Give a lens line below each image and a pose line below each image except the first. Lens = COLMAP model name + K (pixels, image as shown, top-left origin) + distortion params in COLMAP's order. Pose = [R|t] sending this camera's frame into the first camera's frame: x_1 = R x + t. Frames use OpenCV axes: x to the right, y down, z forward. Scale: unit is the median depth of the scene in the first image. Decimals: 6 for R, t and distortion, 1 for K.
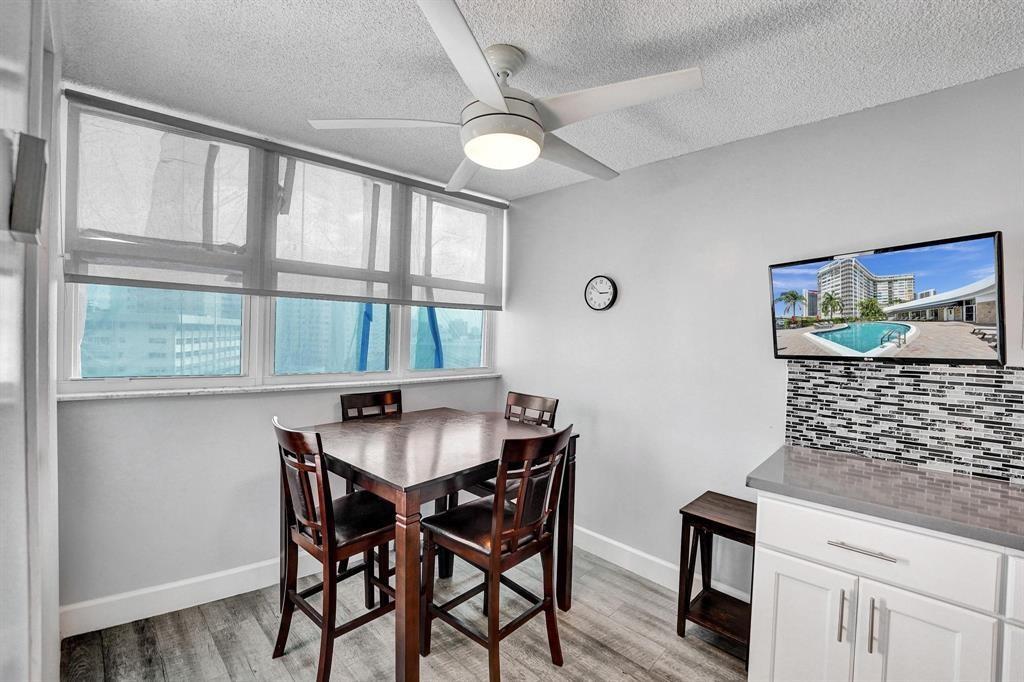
lens RADIAL K [[428.2, 0, 495.2], [0, 428.2, 338.5], [0, 0, 1]] dist [-0.026476, 0.000509]
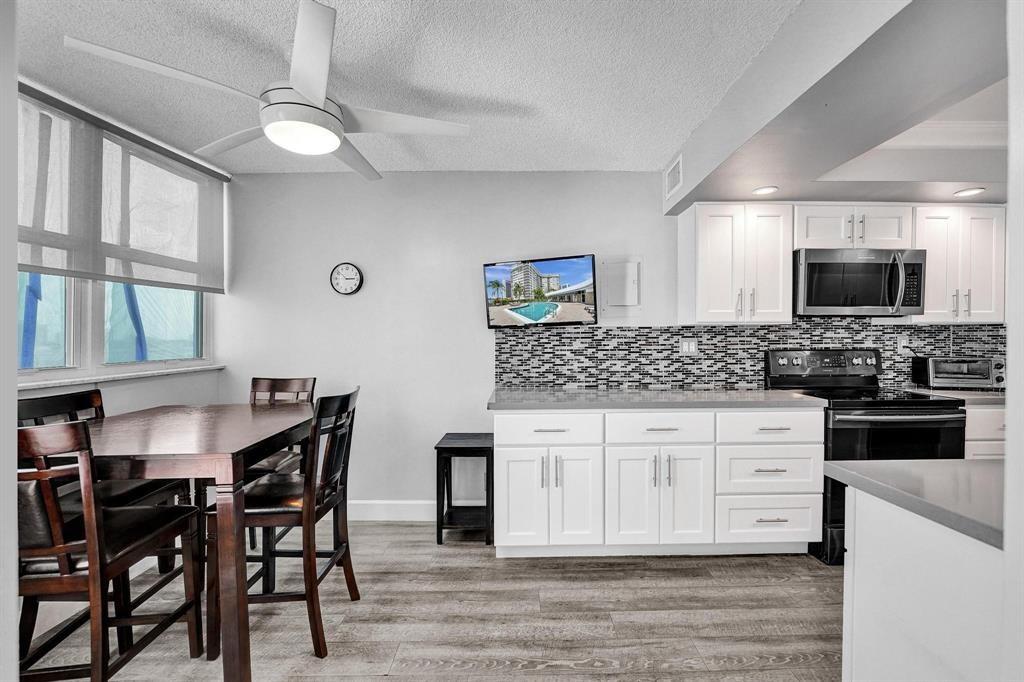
lens RADIAL K [[439.8, 0, 512.1], [0, 439.8, 339.9], [0, 0, 1]] dist [-0.023117, 0.000627]
pose [[0.719311, -0.034007, 0.693855, -0.260360], [0.030727, 0.999381, 0.017128, 0.048793], [-0.694008, 0.009000, 0.719911, -0.111561]]
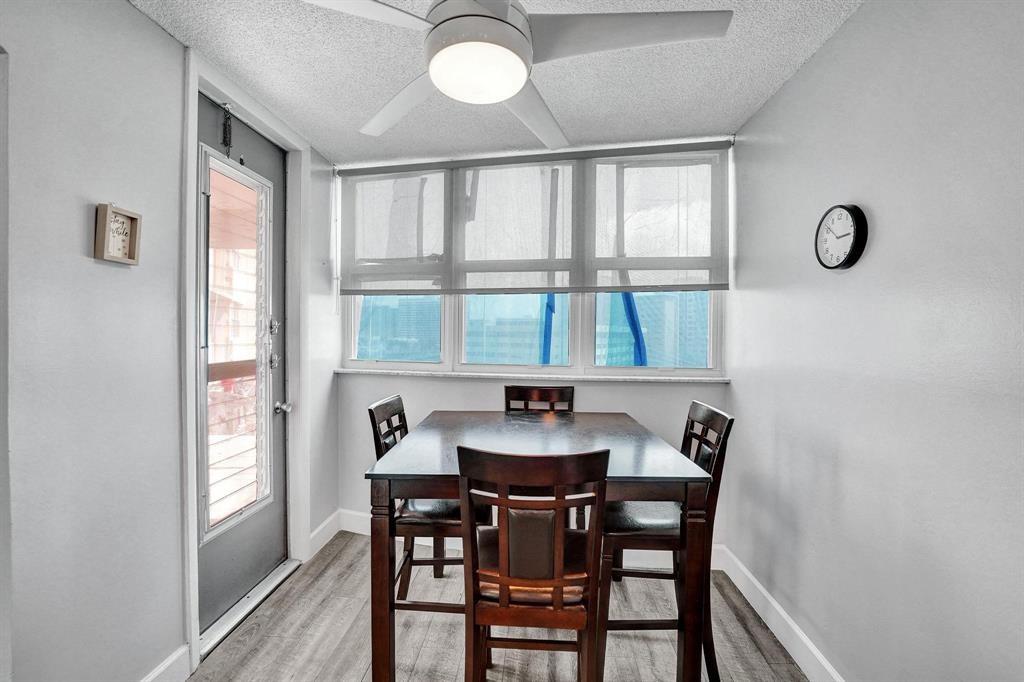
lens RADIAL K [[418.4, 0, 510.5], [0, 418.4, 336.2], [0, 0, 1]] dist [-0.021963, 0.000230]
pose [[0.650482, -0.014836, -0.759377, 0.422727], [0.000443, 0.999816, -0.019154, 0.035542], [0.759522, 0.012123, 0.650369, 0.378751]]
